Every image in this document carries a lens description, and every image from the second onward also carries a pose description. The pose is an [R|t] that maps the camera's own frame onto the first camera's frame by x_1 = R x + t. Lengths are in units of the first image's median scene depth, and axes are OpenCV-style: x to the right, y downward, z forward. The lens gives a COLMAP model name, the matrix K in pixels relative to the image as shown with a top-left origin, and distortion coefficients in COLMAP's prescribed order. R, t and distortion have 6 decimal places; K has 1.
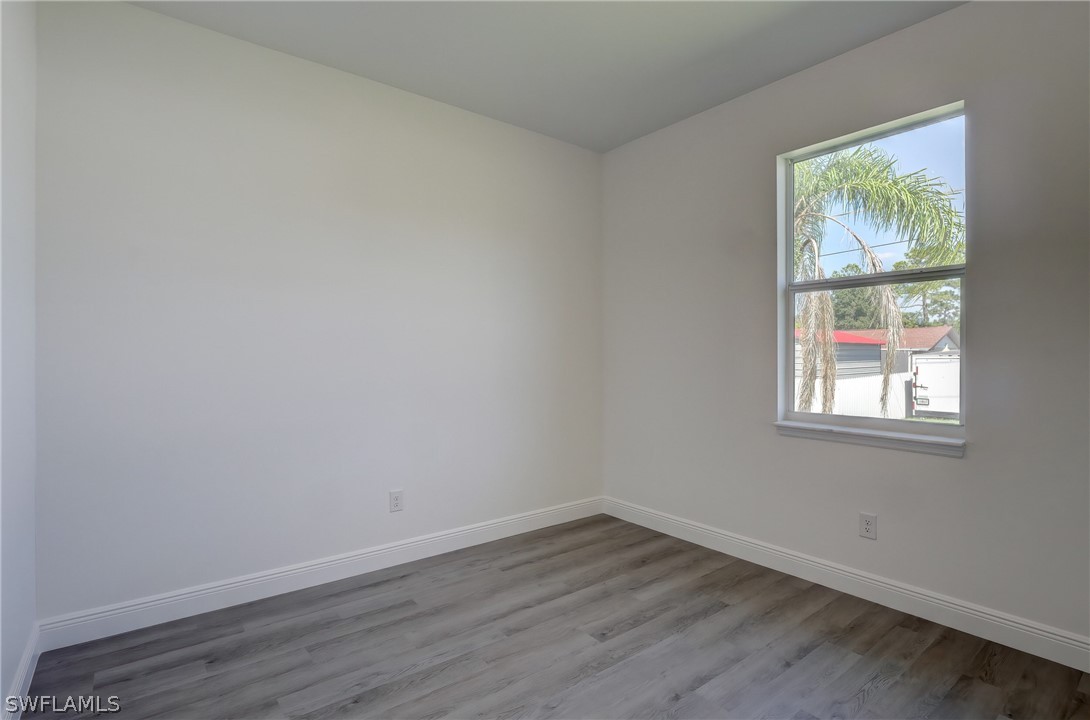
lens RADIAL K [[527.6, 0, 542.8], [0, 527.6, 356.9], [0, 0, 1]] dist [-0.003425, -0.000680]
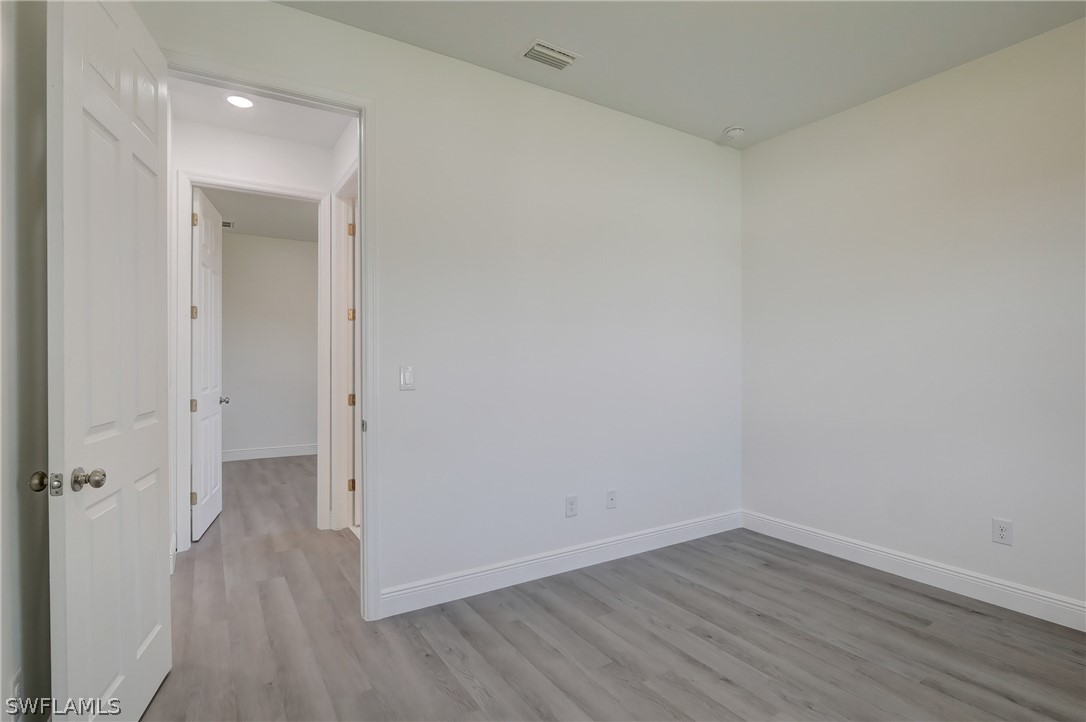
lens RADIAL K [[530.8, 0, 540.1], [0, 530.8, 361.0], [0, 0, 1]] dist [-0.014198, -0.000254]
pose [[-0.094483, -0.000402, -0.995526, 0.853348], [-0.000181, 1.000000, -0.000387, -0.000461], [0.995526, 0.000144, -0.094483, 0.457860]]
